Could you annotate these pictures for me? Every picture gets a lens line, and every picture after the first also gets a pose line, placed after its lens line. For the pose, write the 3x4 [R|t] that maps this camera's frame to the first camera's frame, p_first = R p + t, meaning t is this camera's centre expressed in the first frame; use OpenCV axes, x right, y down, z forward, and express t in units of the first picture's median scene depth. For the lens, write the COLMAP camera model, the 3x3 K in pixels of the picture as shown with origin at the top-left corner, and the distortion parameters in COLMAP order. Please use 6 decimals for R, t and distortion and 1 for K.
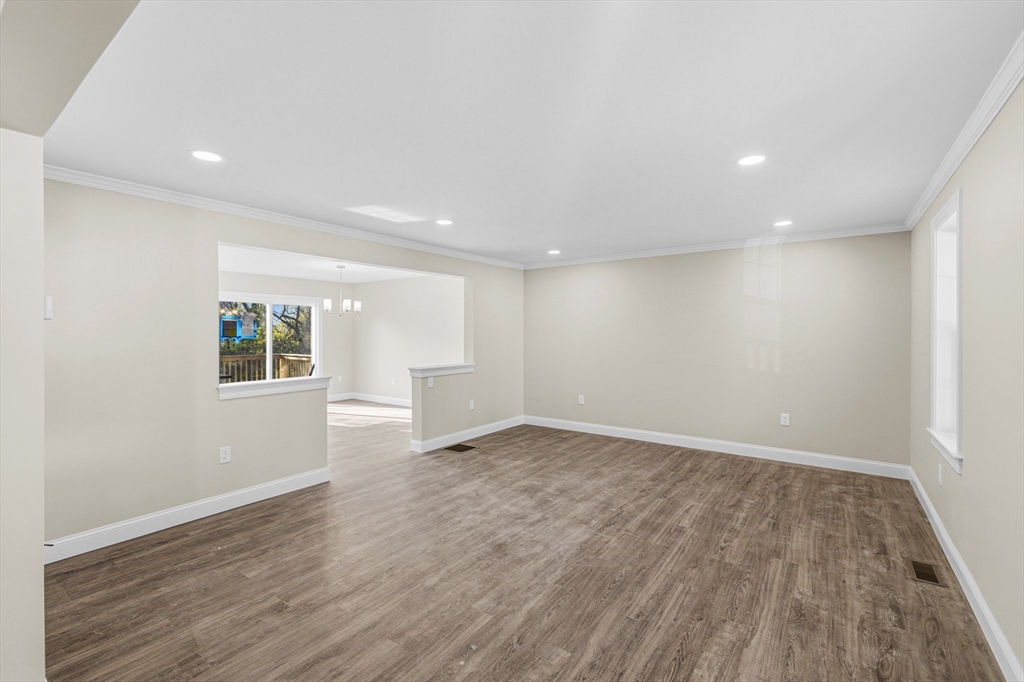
lens RADIAL K [[460.0, 0, 511.6], [0, 460.0, 332.6], [0, 0, 1]] dist [0.002865, 0.001031]
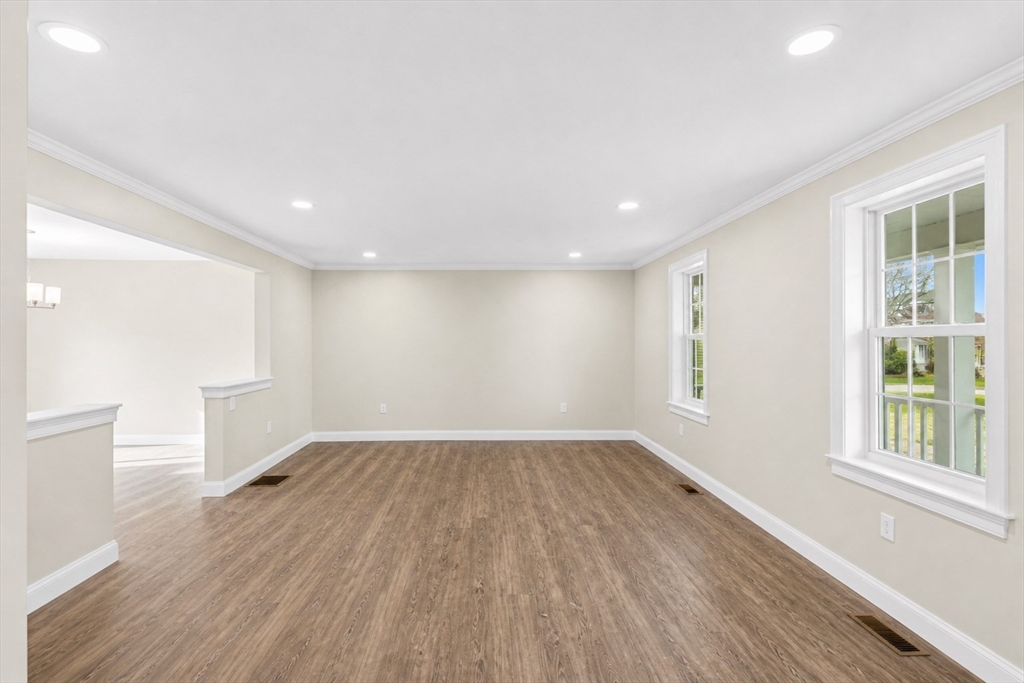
lens RADIAL K [[436.1, 0, 509.7], [0, 436.1, 345.0], [0, 0, 1]] dist [-0.001178, 0.000092]
pose [[0.782718, -0.008610, 0.622317, -0.268603], [0.002932, 0.999944, 0.010148, 0.002427], [-0.622370, -0.006119, 0.782699, 0.126480]]
